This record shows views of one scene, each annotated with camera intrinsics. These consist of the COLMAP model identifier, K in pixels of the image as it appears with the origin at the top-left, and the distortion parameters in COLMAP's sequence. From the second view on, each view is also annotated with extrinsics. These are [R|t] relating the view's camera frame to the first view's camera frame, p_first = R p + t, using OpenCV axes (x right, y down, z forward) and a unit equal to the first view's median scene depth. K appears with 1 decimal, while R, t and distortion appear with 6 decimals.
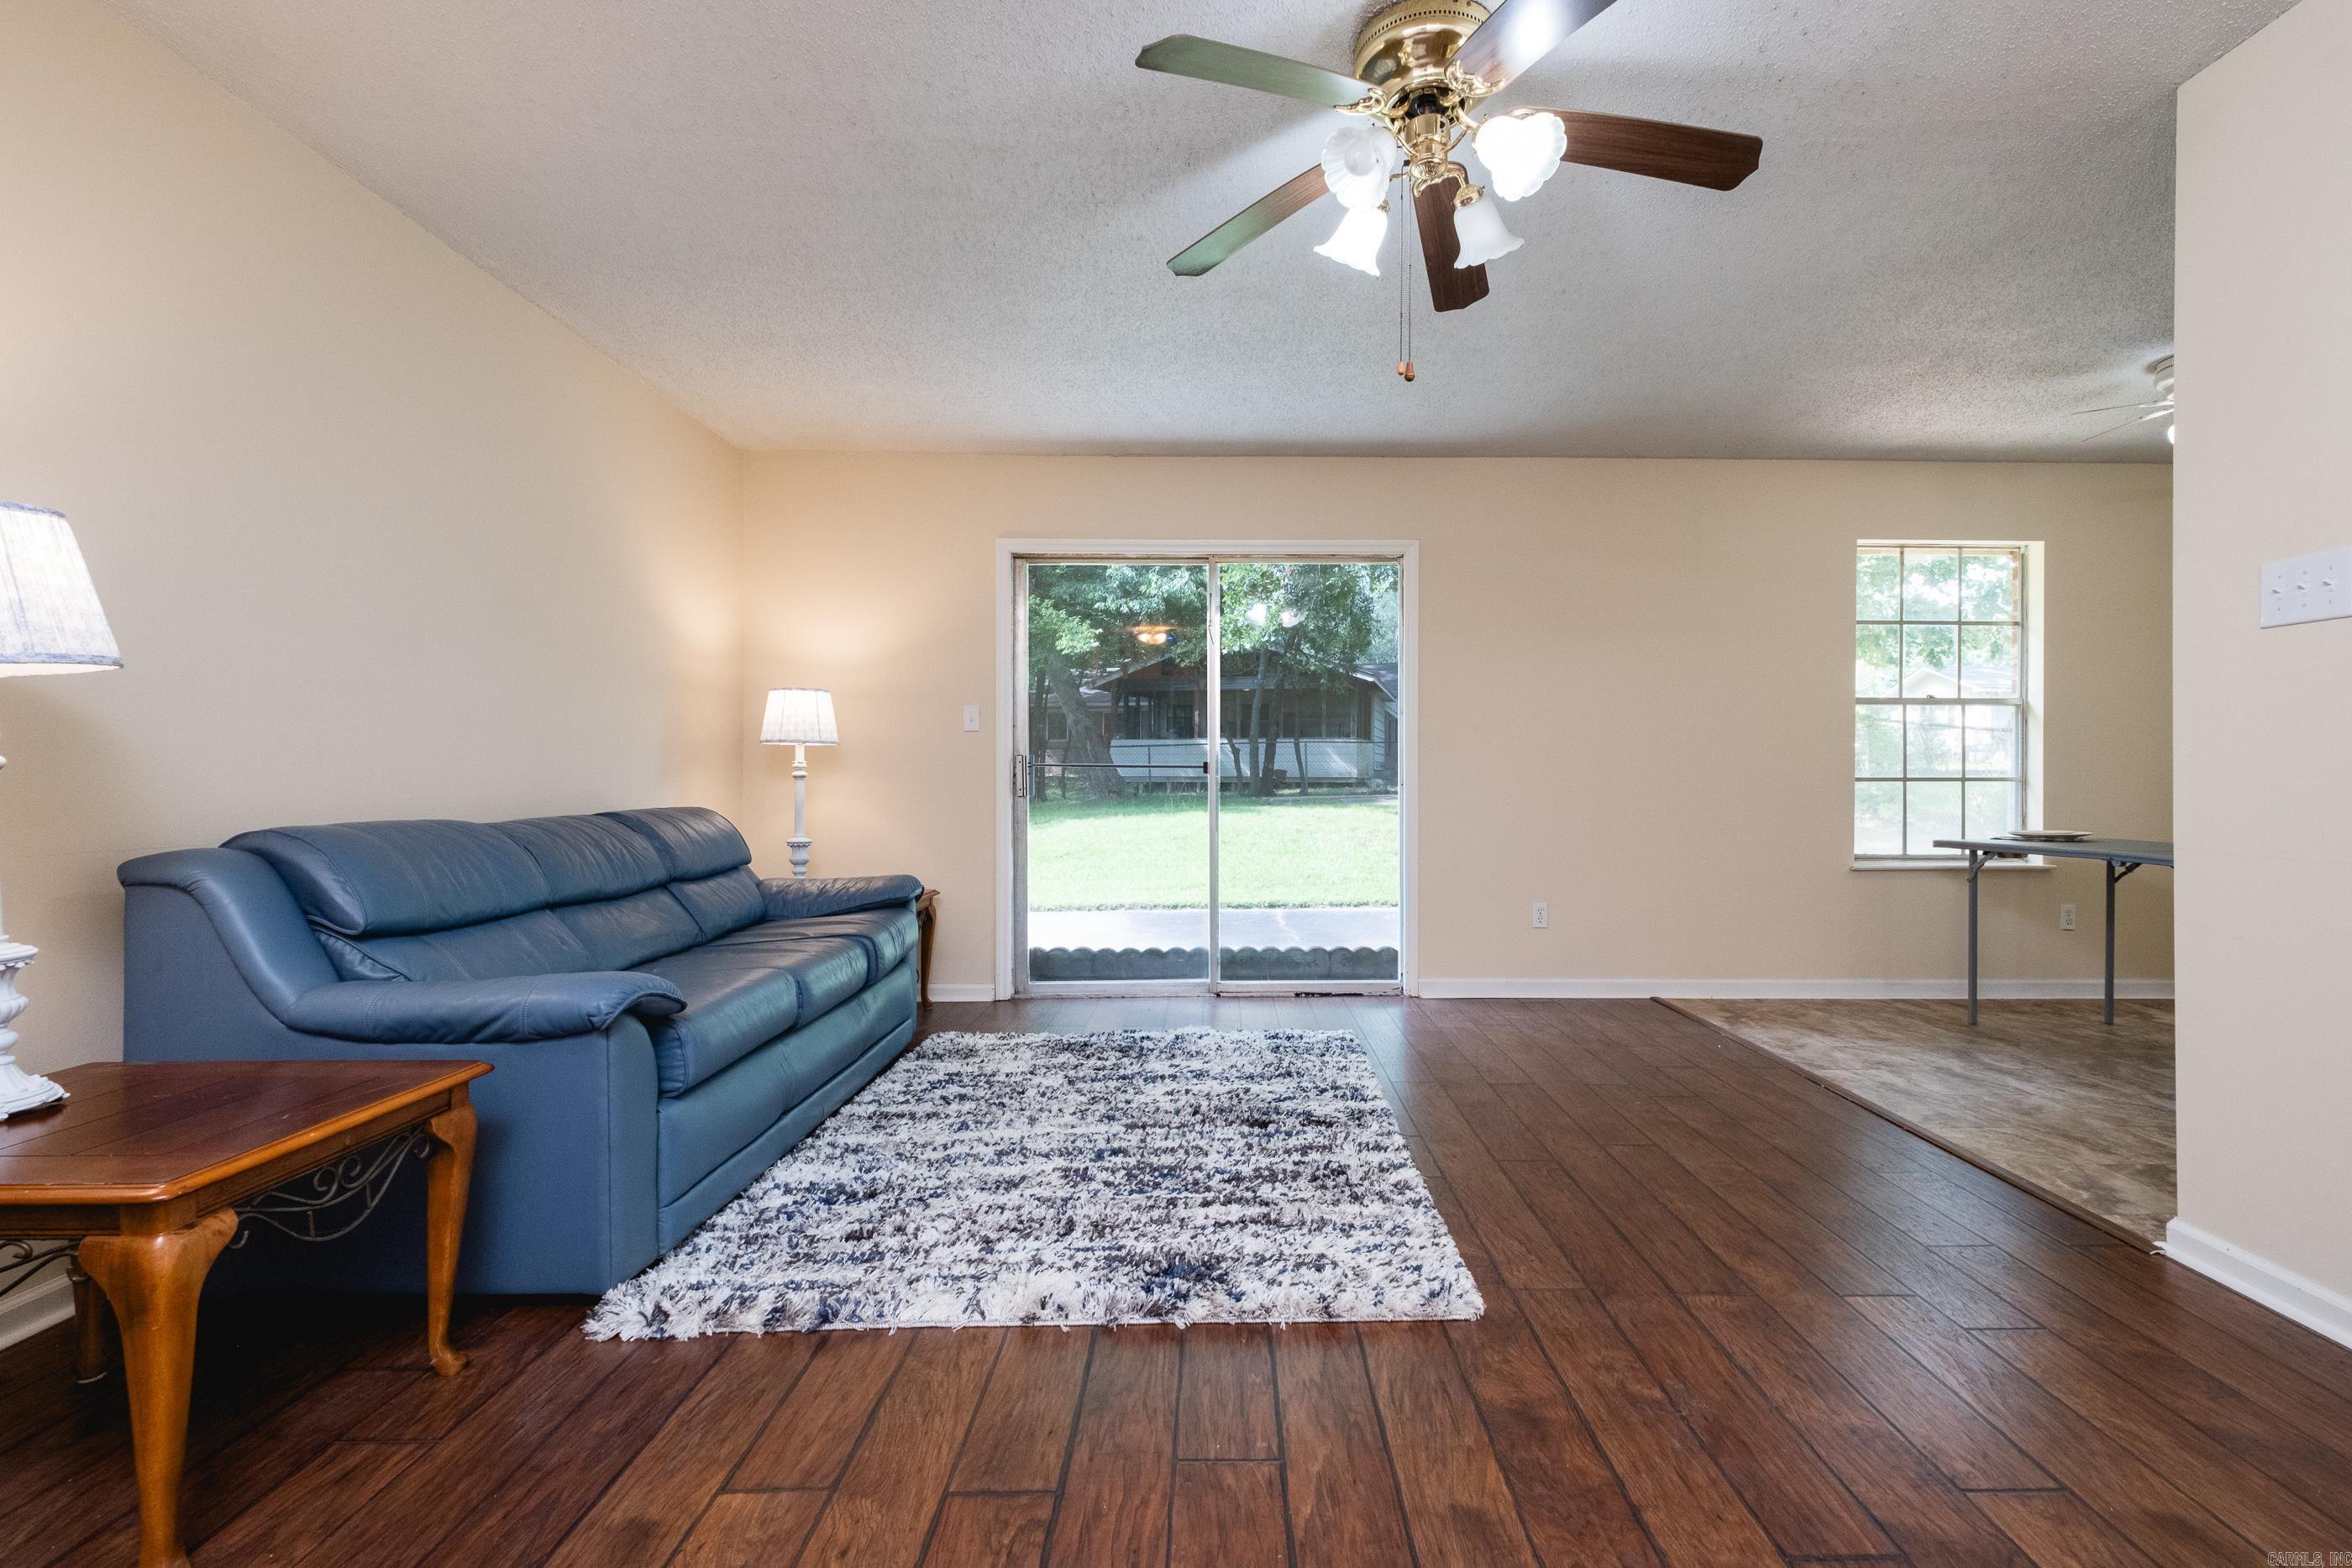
lens RADIAL K [[1097.4, 0, 1274.2], [0, 1097.4, 775.3], [0, 0, 1]] dist [0.004566, -0.000079]
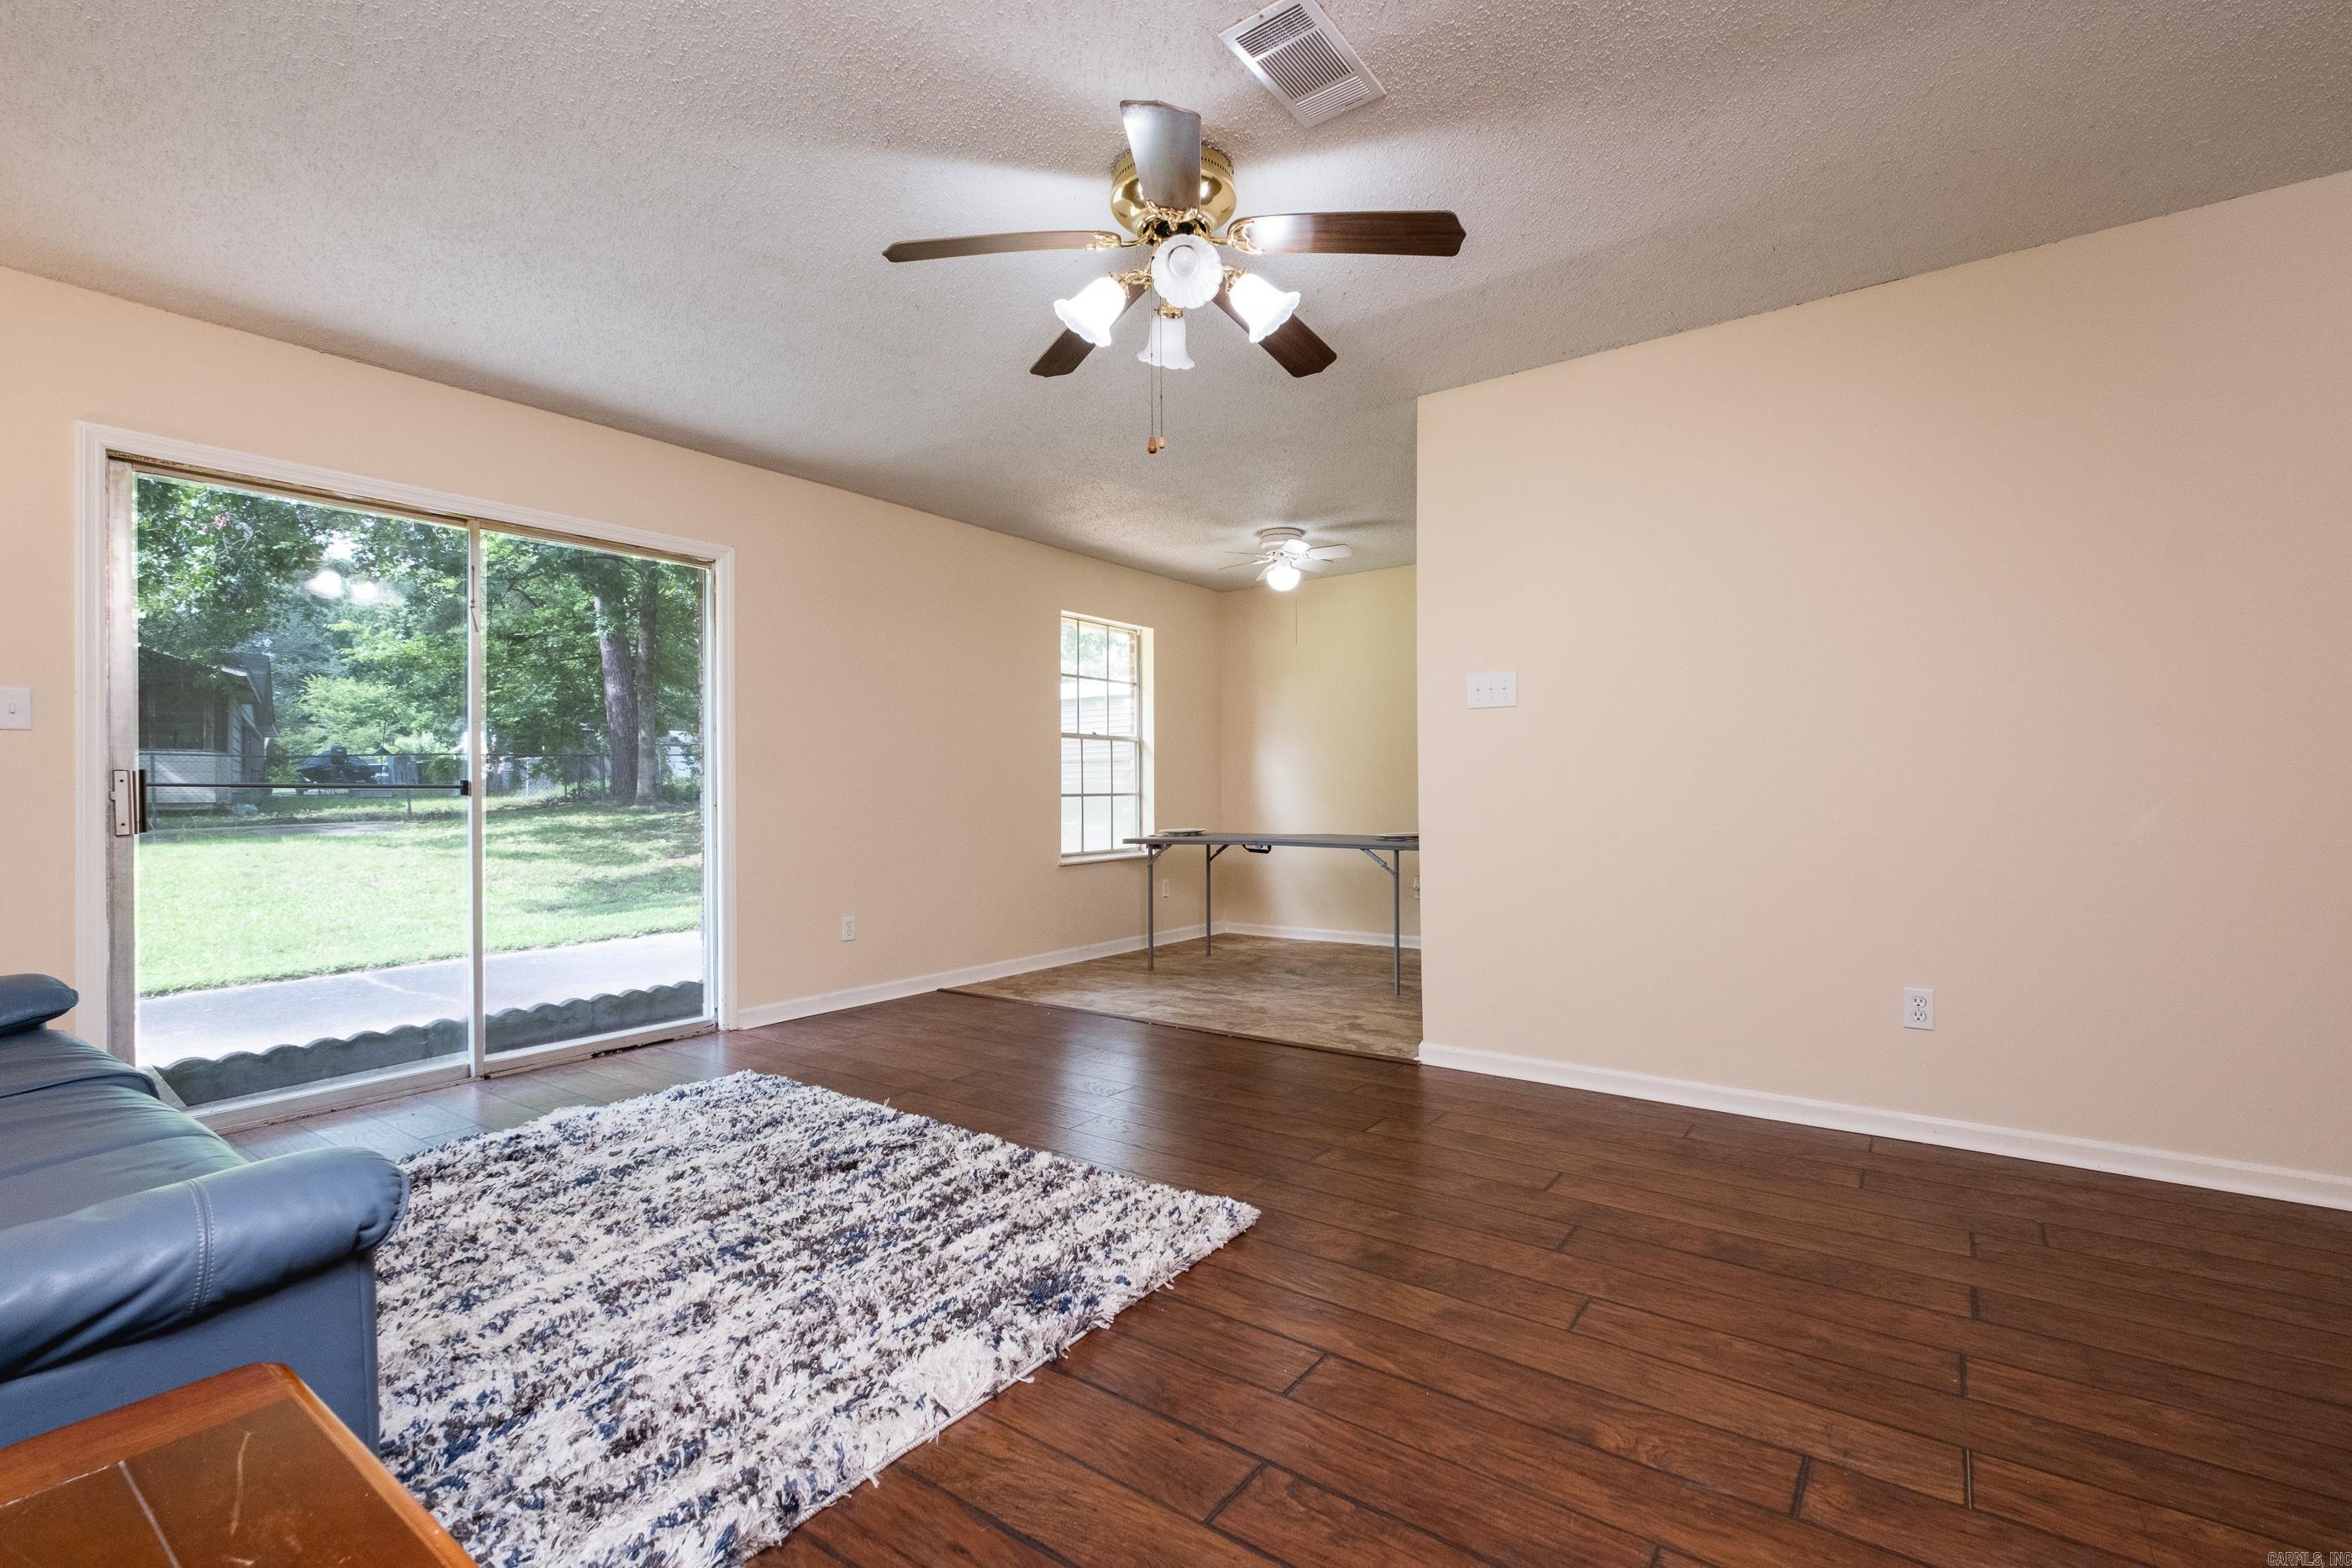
lens RADIAL K [[1007.7, 0, 1235.4], [0, 1007.7, 786.8], [0, 0, 1]] dist [0.015602, -0.012659]
pose [[0.592578, -0.002642, 0.805509, -0.507469], [0.009195, 0.999952, -0.003485, -0.000227], [-0.805461, 0.009472, 0.592573, 0.219863]]
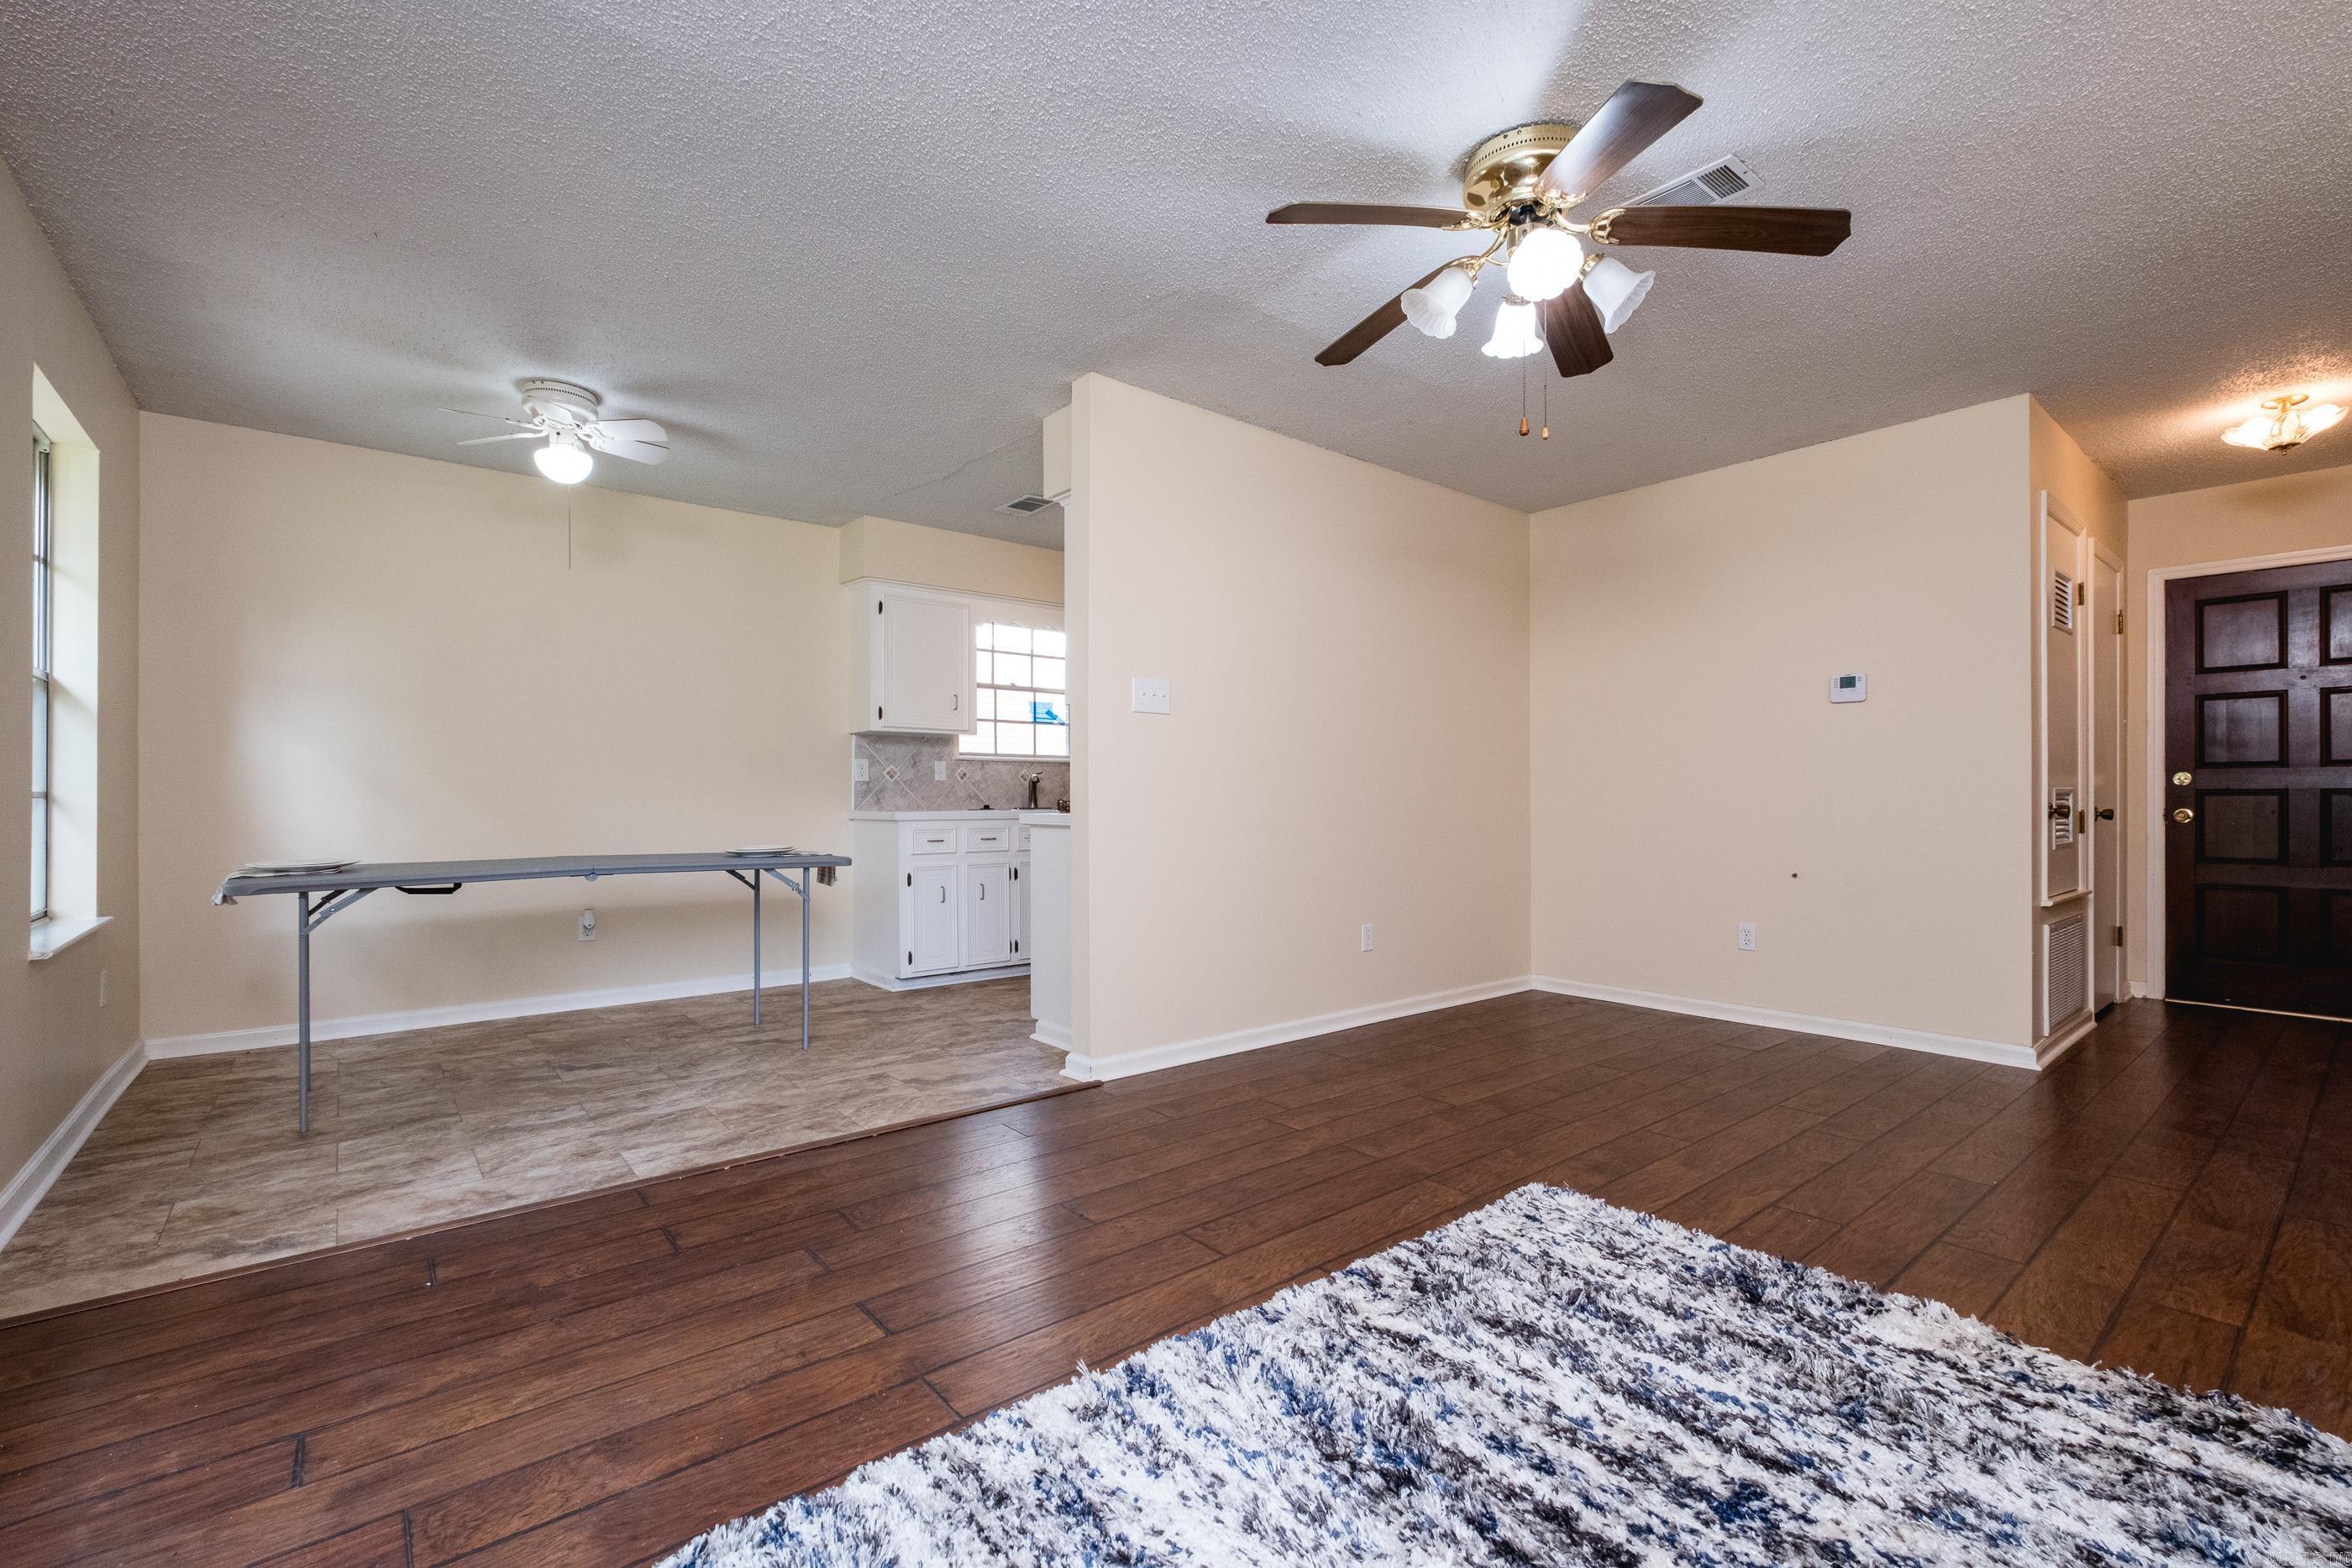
lens RADIAL K [[994.5, 0, 1188.0], [0, 994.5, 793.4], [0, 0, 1]] dist [-0.001158, -0.001117]
pose [[-0.598252, -0.001141, 0.801307, -0.354630], [-0.002866, 0.999996, -0.000716, 0.004007], [-0.801303, -0.002725, -0.598253, 1.384206]]
